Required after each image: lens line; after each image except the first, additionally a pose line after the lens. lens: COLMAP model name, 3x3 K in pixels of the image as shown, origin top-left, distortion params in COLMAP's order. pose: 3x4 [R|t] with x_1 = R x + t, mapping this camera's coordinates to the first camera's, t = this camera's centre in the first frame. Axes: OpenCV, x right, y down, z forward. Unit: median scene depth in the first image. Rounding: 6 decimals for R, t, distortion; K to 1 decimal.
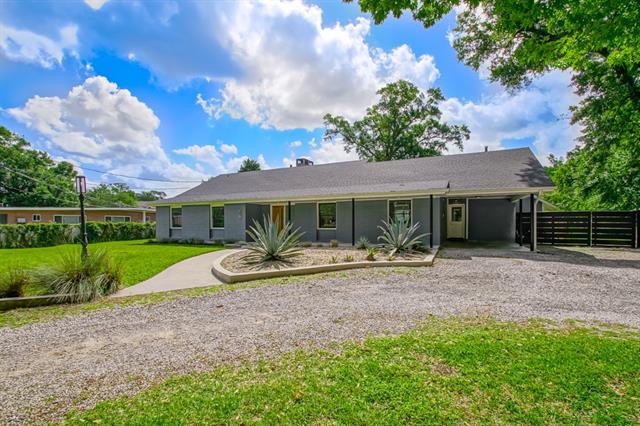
lens RADIAL K [[298.0, 0, 320.2], [0, 298.0, 216.8], [0, 0, 1]] dist [-0.003091, -0.000485]
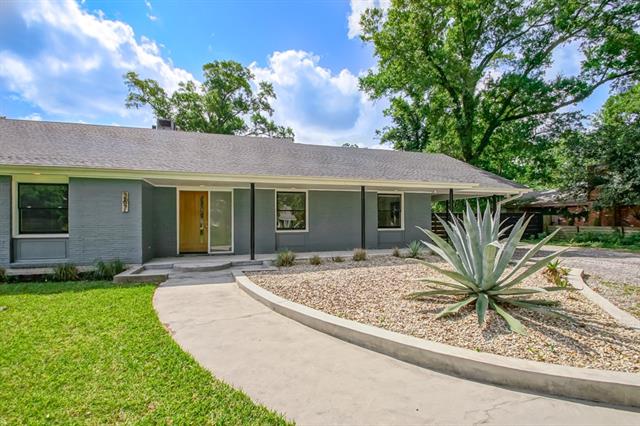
lens RADIAL K [[298.0, 0, 317.1], [0, 298.0, 215.3], [0, 0, 1]] dist [-0.003091, -0.000485]
pose [[0.726789, 0.014536, 0.686707, -0.146362], [-0.009168, 0.999892, -0.011463, 0.004765], [-0.686800, 0.002035, 0.726844, 0.186466]]
